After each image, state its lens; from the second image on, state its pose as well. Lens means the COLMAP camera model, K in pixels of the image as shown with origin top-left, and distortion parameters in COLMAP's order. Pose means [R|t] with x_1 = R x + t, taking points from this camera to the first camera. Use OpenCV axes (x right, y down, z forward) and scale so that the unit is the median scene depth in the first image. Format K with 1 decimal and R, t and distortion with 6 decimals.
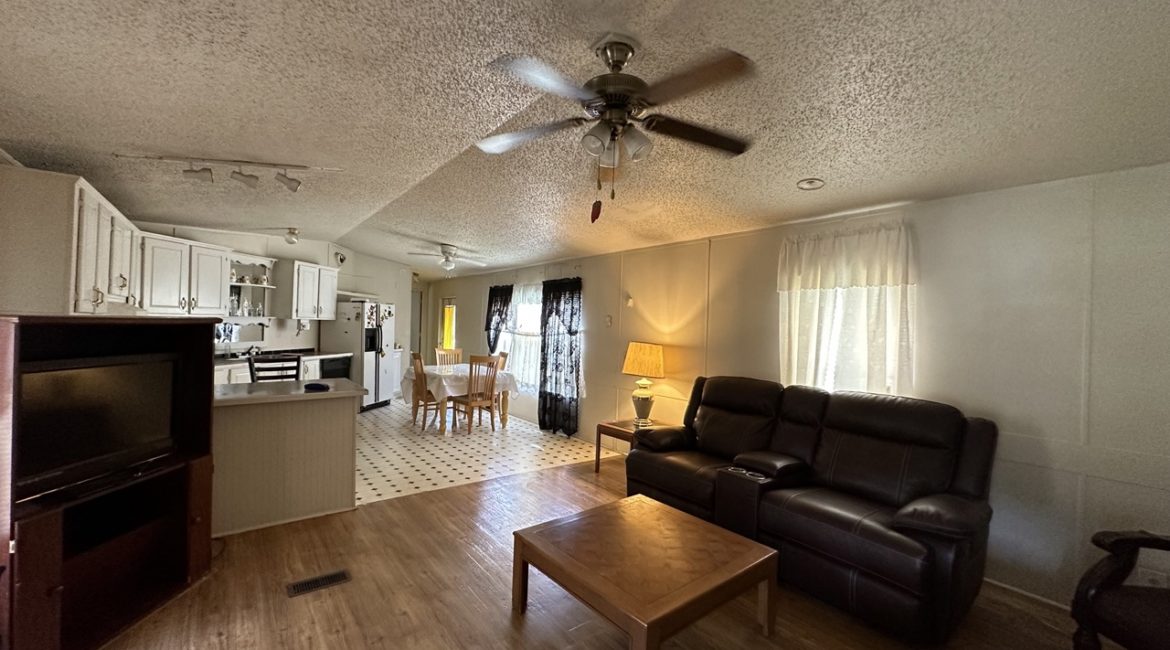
lens RADIAL K [[469.8, 0, 585.0], [0, 469.8, 325.0], [0, 0, 1]] dist [0.000751, 0.000019]
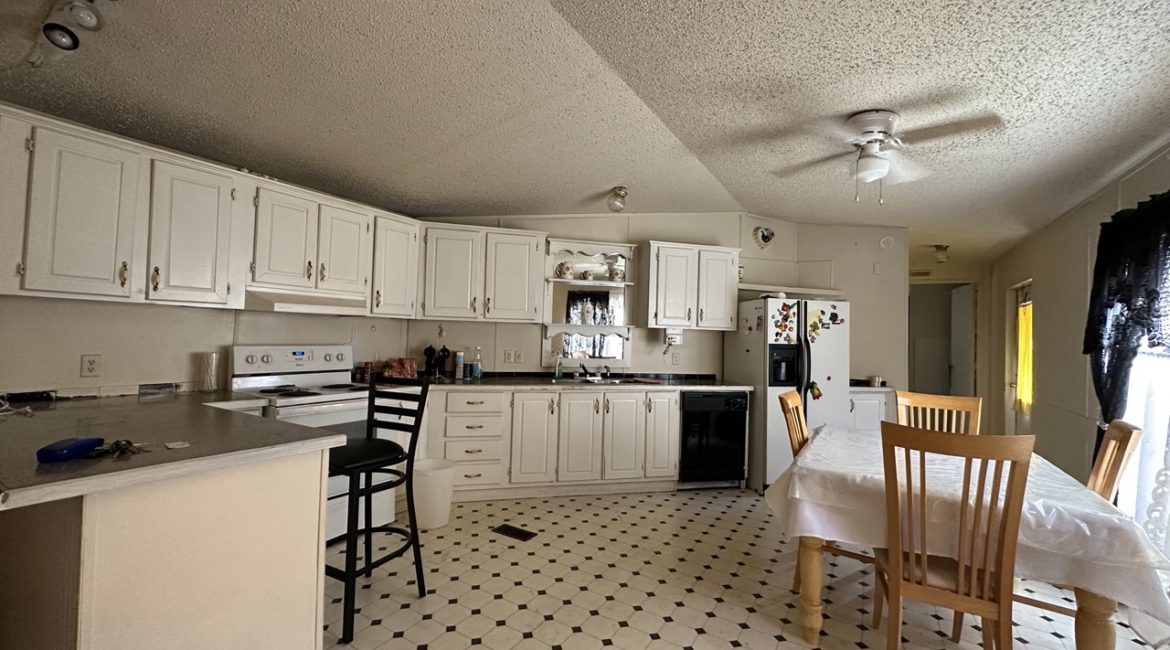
lens RADIAL K [[469.8, 0, 585.0], [0, 469.8, 325.0], [0, 0, 1]] dist [0.000751, 0.000019]
pose [[0.363794, -0.042452, -0.930511, -0.024342], [-0.019253, 0.998405, -0.053077, 0.018621], [0.931280, 0.037224, 0.362397, 0.588348]]
